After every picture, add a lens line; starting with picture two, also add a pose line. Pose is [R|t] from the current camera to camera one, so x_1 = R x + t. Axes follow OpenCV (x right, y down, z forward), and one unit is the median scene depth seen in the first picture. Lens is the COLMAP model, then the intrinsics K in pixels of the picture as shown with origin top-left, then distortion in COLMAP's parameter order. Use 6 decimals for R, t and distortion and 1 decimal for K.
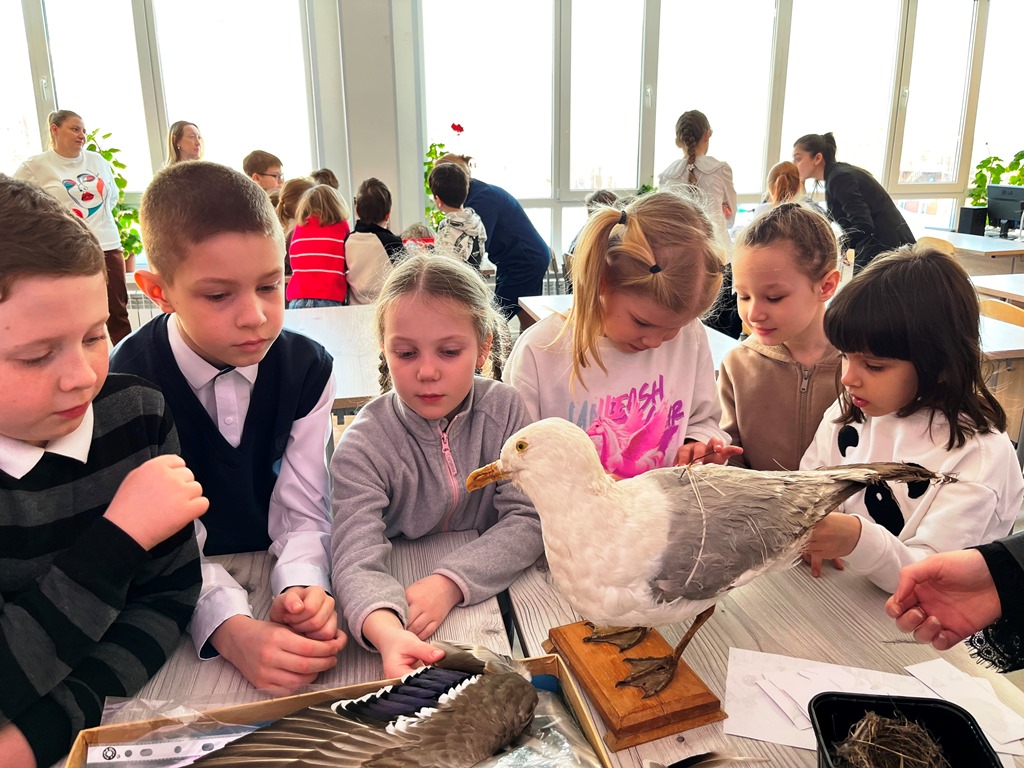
lens RADIAL K [[782.5, 0, 518.6], [0, 782.5, 381.0], [0, 0, 1]] dist [0.035600, -0.055786]
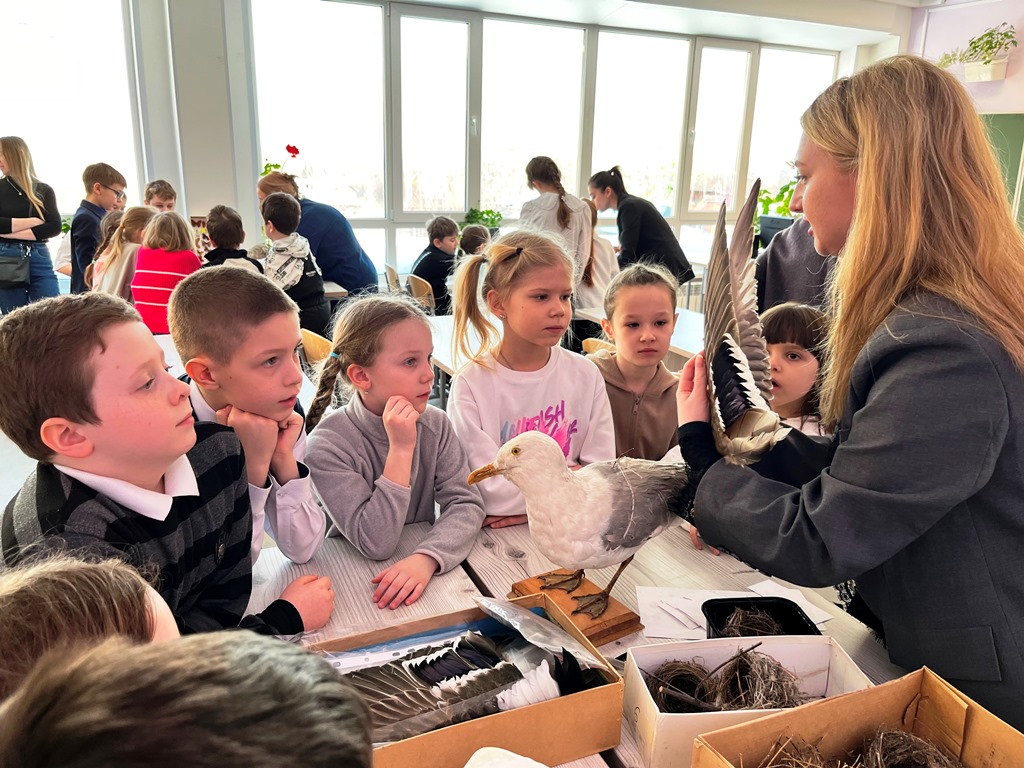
lens RADIAL K [[778.0, 0, 512.0], [0, 778.0, 384.0], [0, 0, 1]] dist [0.049226, -0.063112]
pose [[0.973115, -0.025370, 0.228919, -0.297575], [0.027285, 0.999614, -0.005205, -0.031240], [-0.228699, 0.011311, 0.973431, -0.376812]]
